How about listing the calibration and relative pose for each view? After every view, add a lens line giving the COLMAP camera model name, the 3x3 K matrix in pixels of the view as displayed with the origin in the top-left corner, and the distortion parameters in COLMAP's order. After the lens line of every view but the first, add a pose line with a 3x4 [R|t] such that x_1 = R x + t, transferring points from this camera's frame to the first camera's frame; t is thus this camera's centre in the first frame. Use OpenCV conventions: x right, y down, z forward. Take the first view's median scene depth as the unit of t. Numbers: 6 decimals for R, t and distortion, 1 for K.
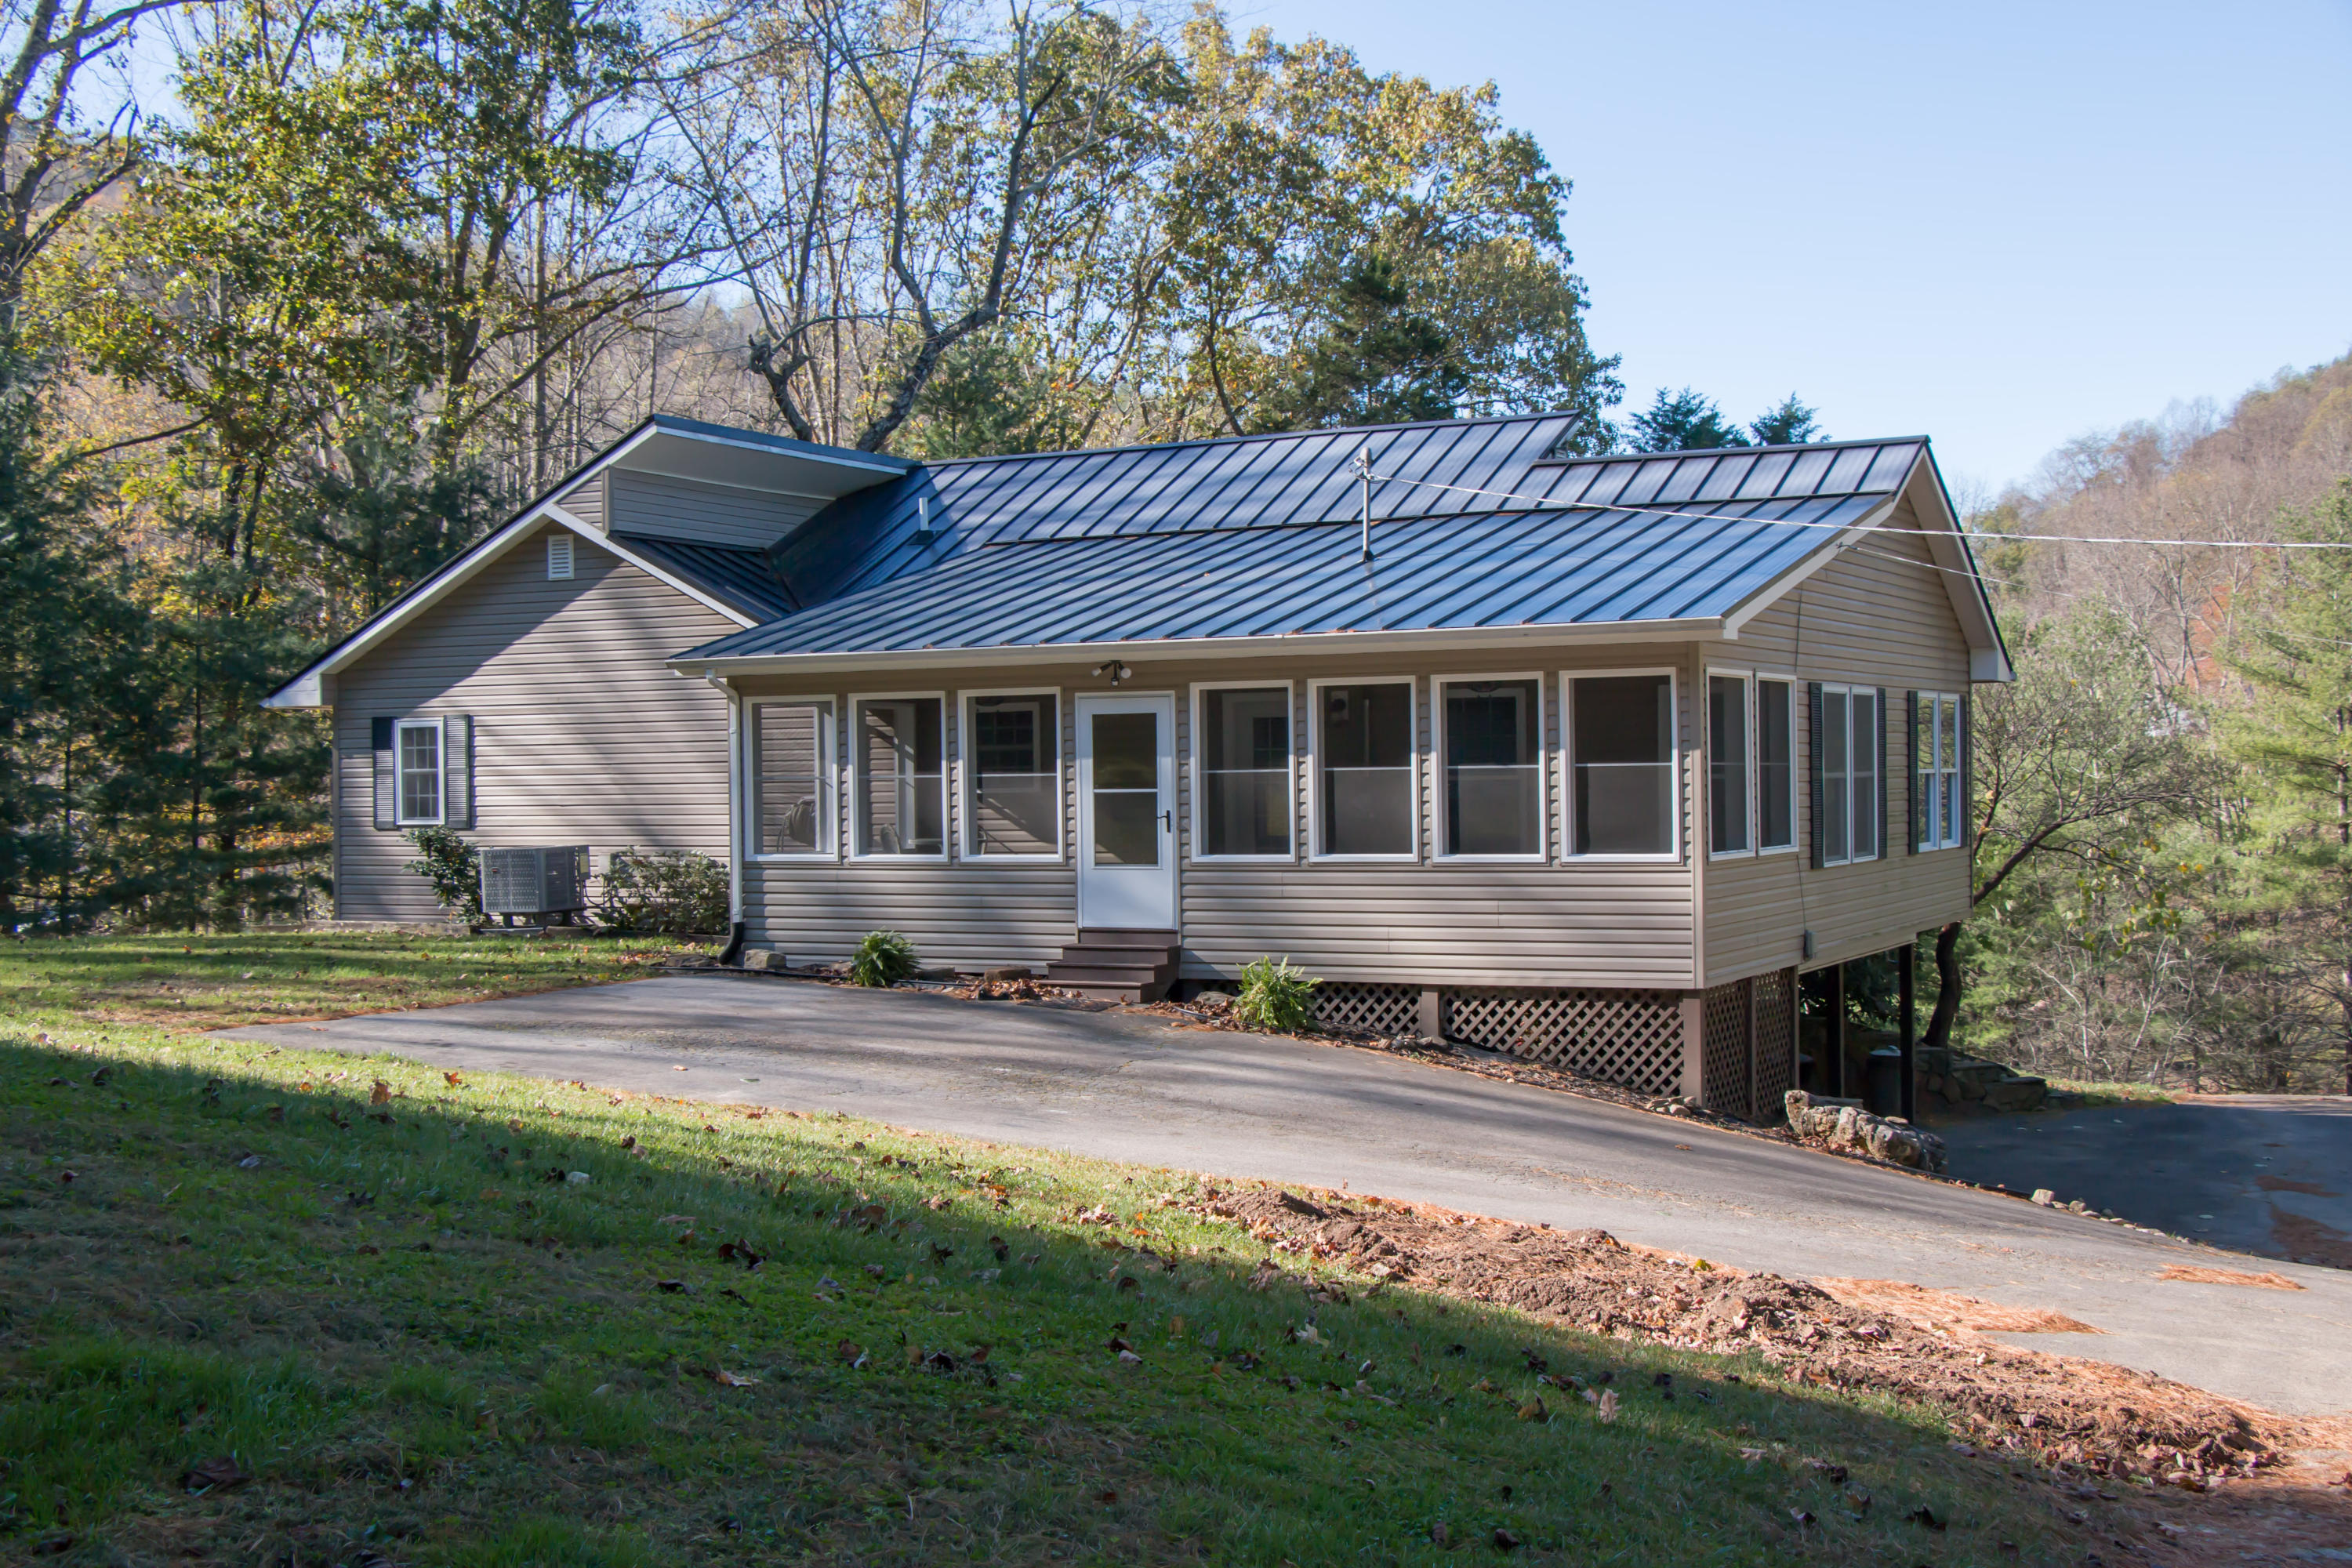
lens RADIAL K [[2747.4, 0, 1222.3], [0, 2747.4, 792.0], [0, 0, 1]] dist [-0.050962, 0.415443]
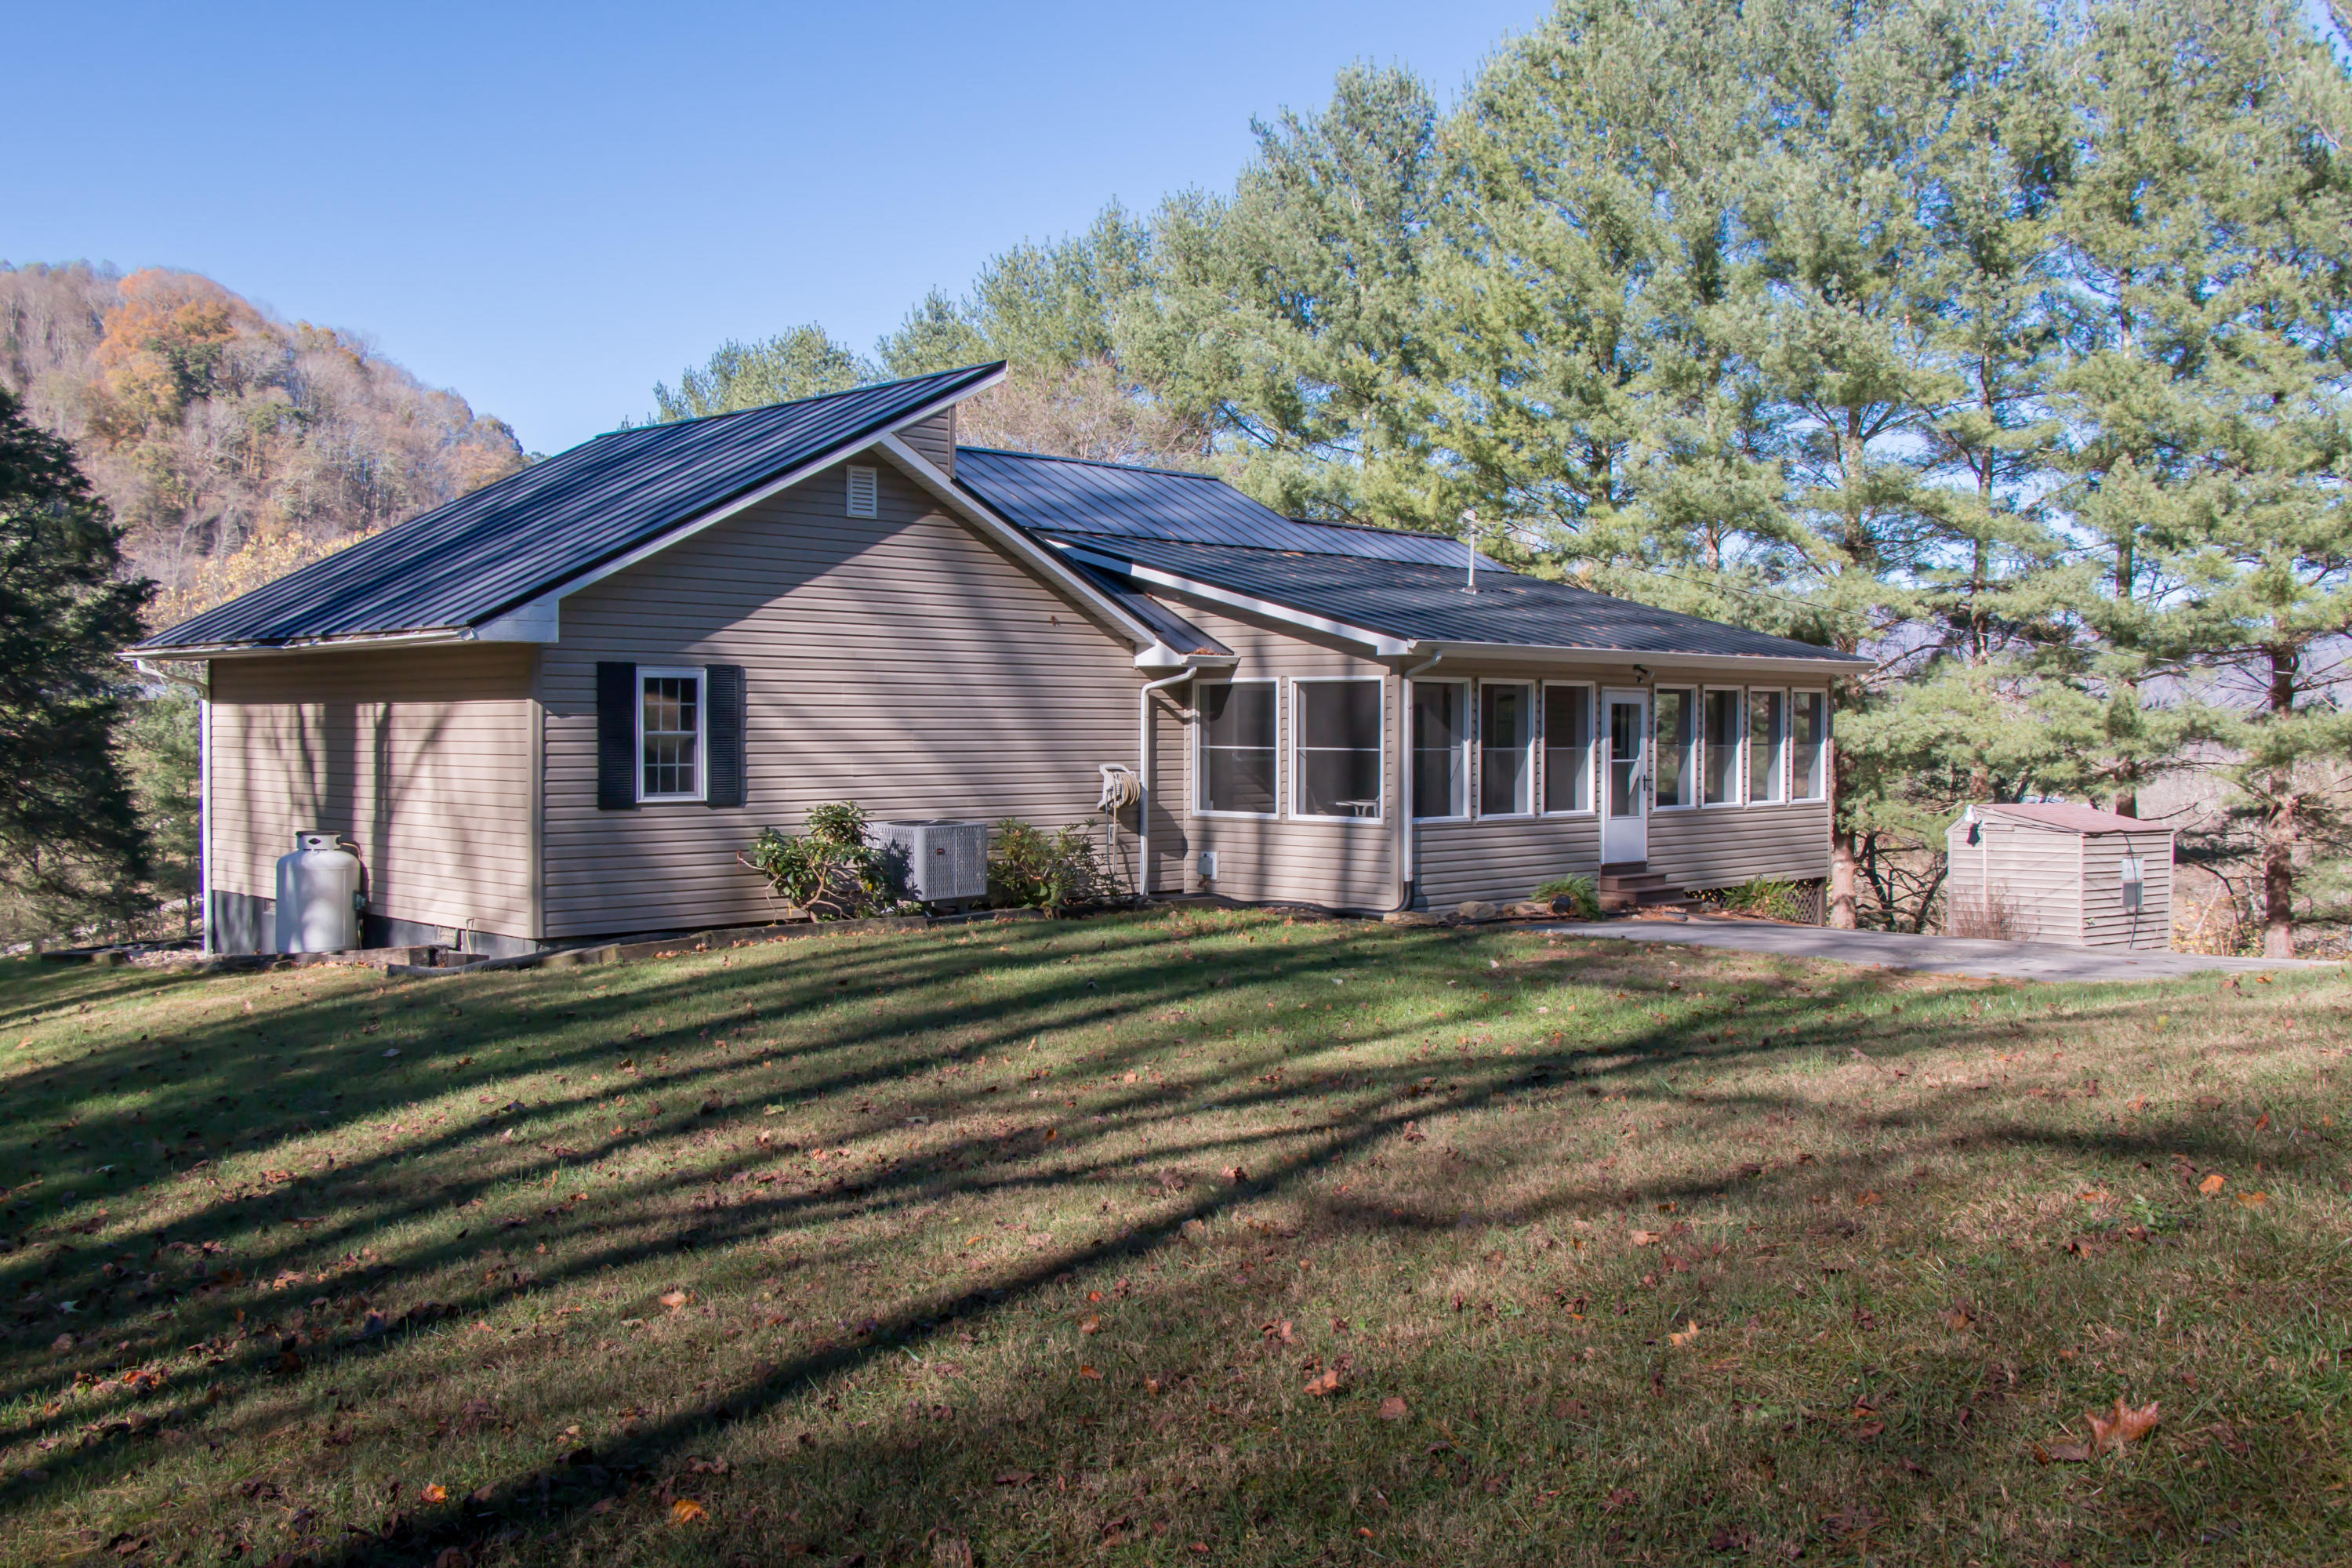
lens RADIAL K [[2033.6, 0, 1176.1], [0, 2033.6, 812.4], [0, 0, 1]] dist [-0.161216, 0.162390]
pose [[0.315430, -0.025333, 0.948611, -1.060202], [-0.003946, 0.999600, 0.028006, -0.002237], [-0.948941, -0.012577, 0.315204, 0.900607]]
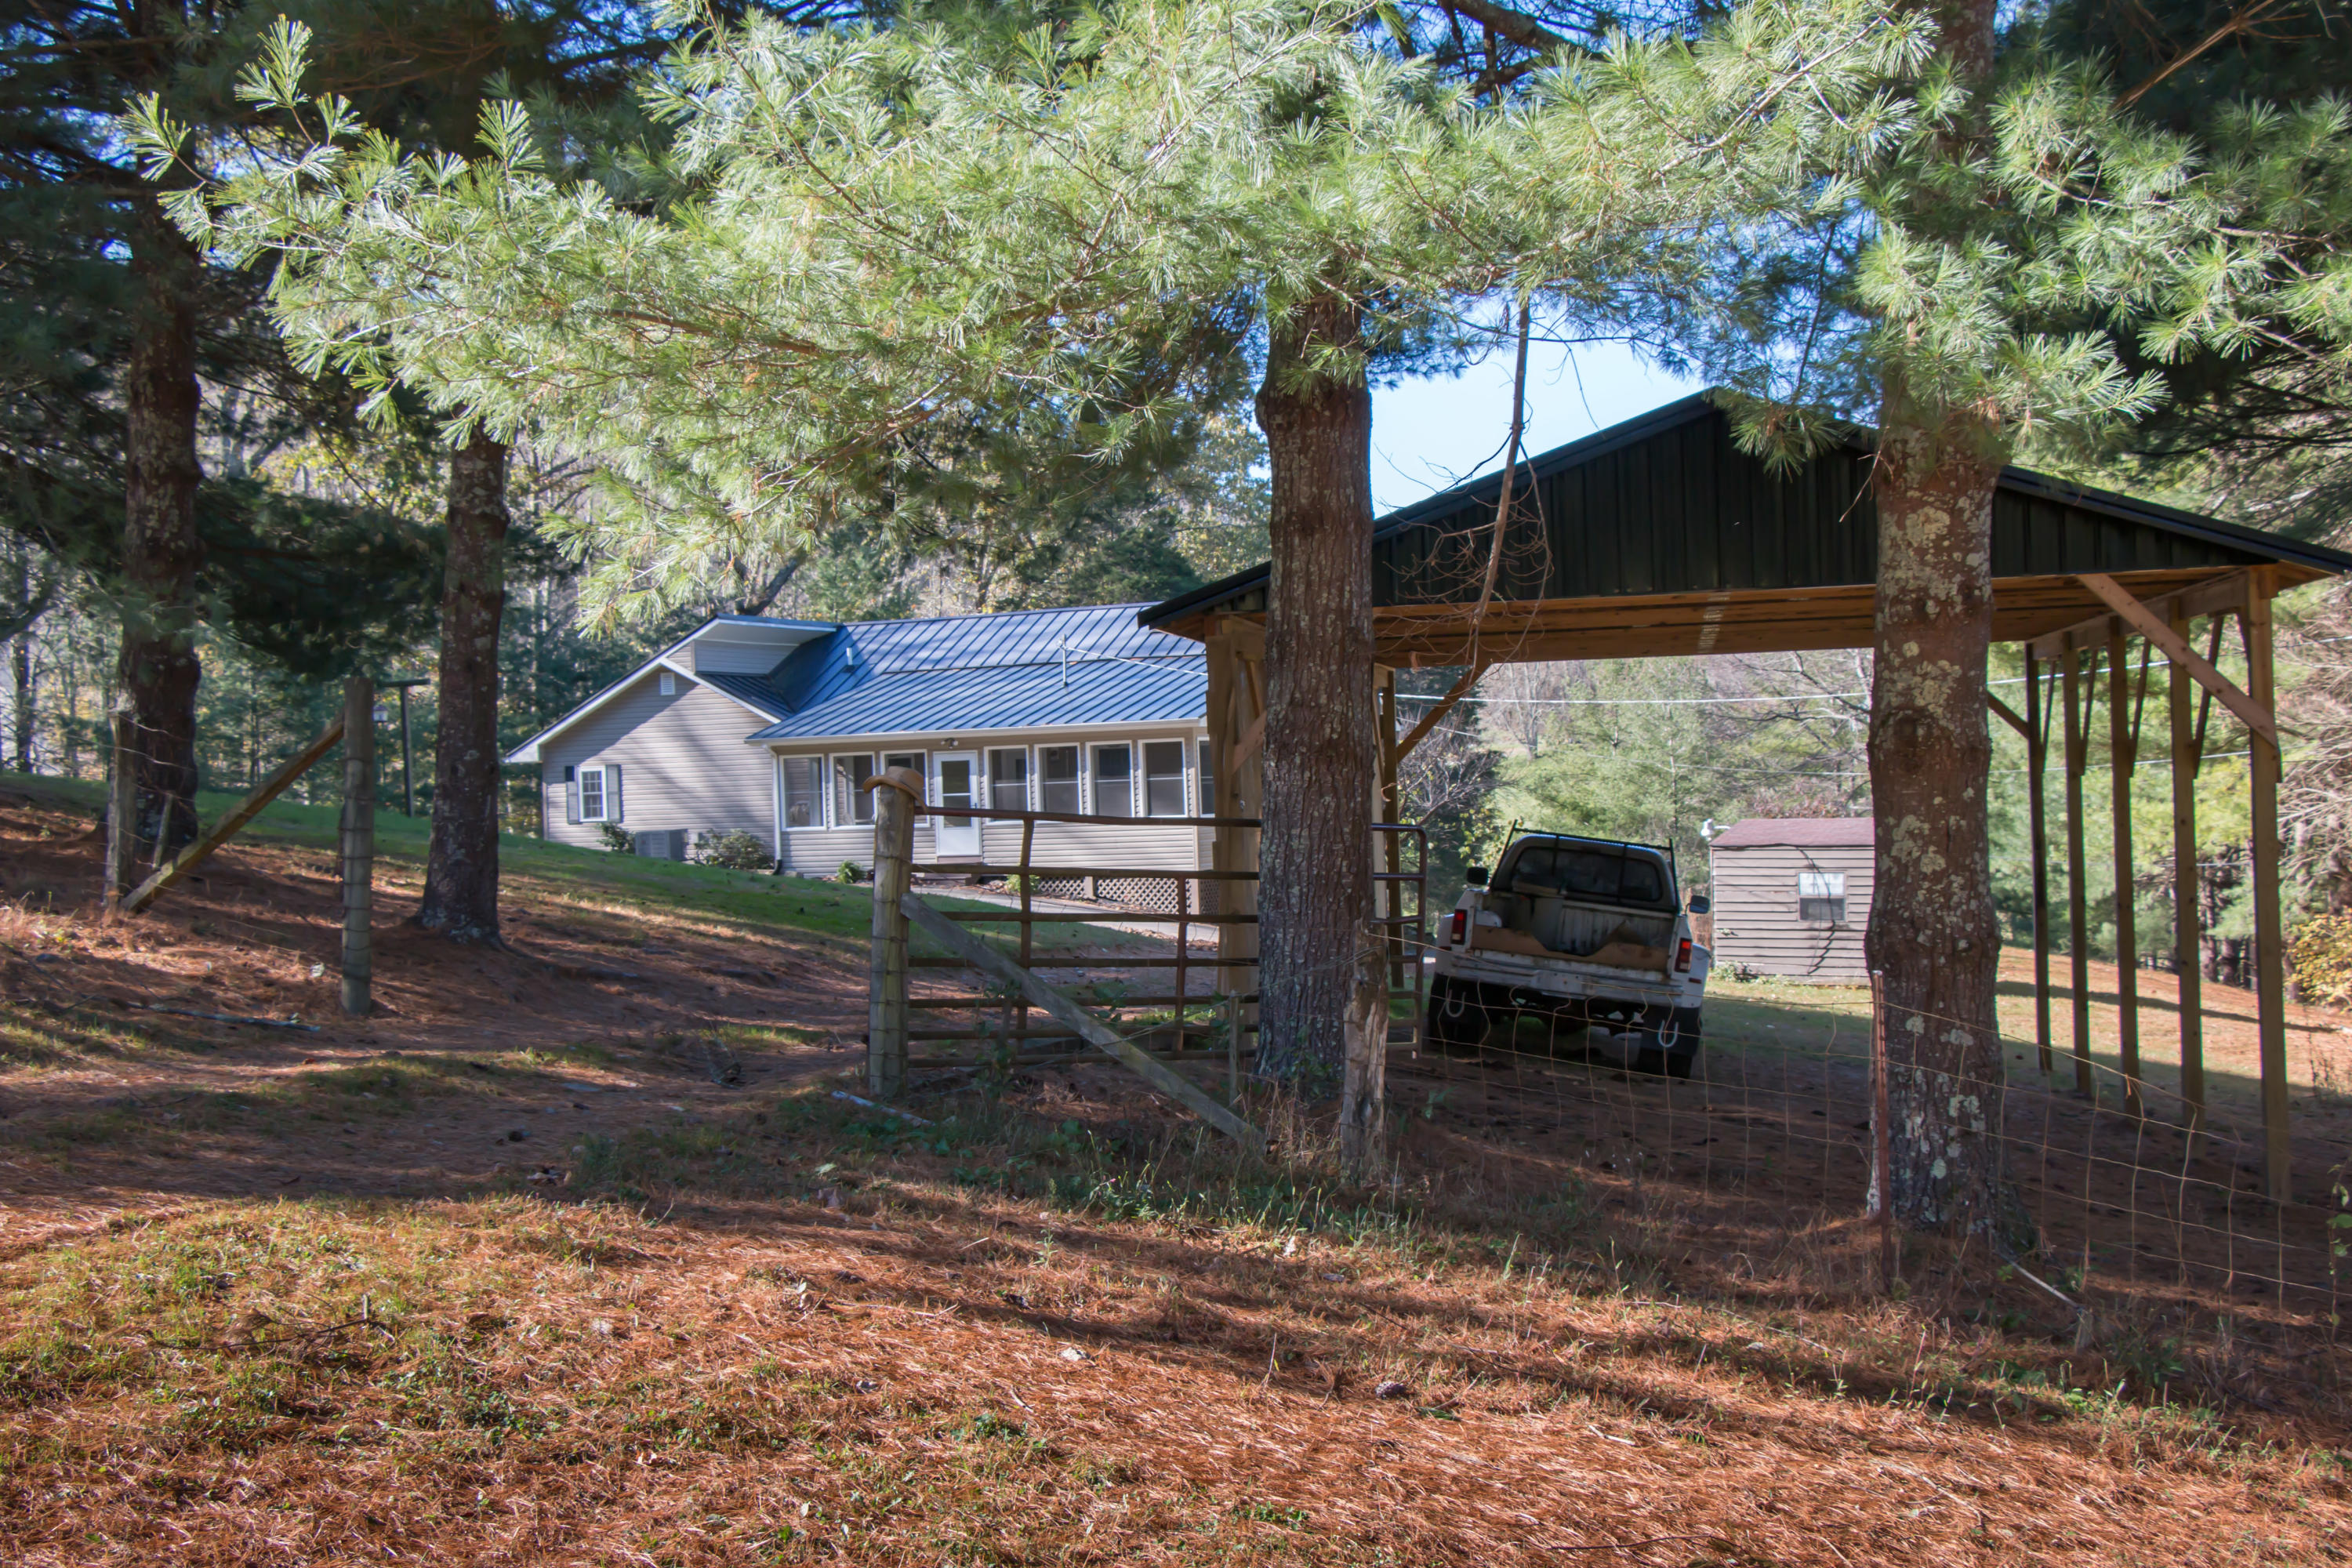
lens RADIAL K [[2747.4, 0, 1222.3], [0, 2747.4, 792.0], [0, 0, 1]] dist [-0.050962, 0.415443]
pose [[0.997683, -0.022210, 0.064303, 0.038399], [0.022407, 0.999746, -0.002331, 0.007869], [-0.064235, 0.003766, 0.997928, -1.292852]]
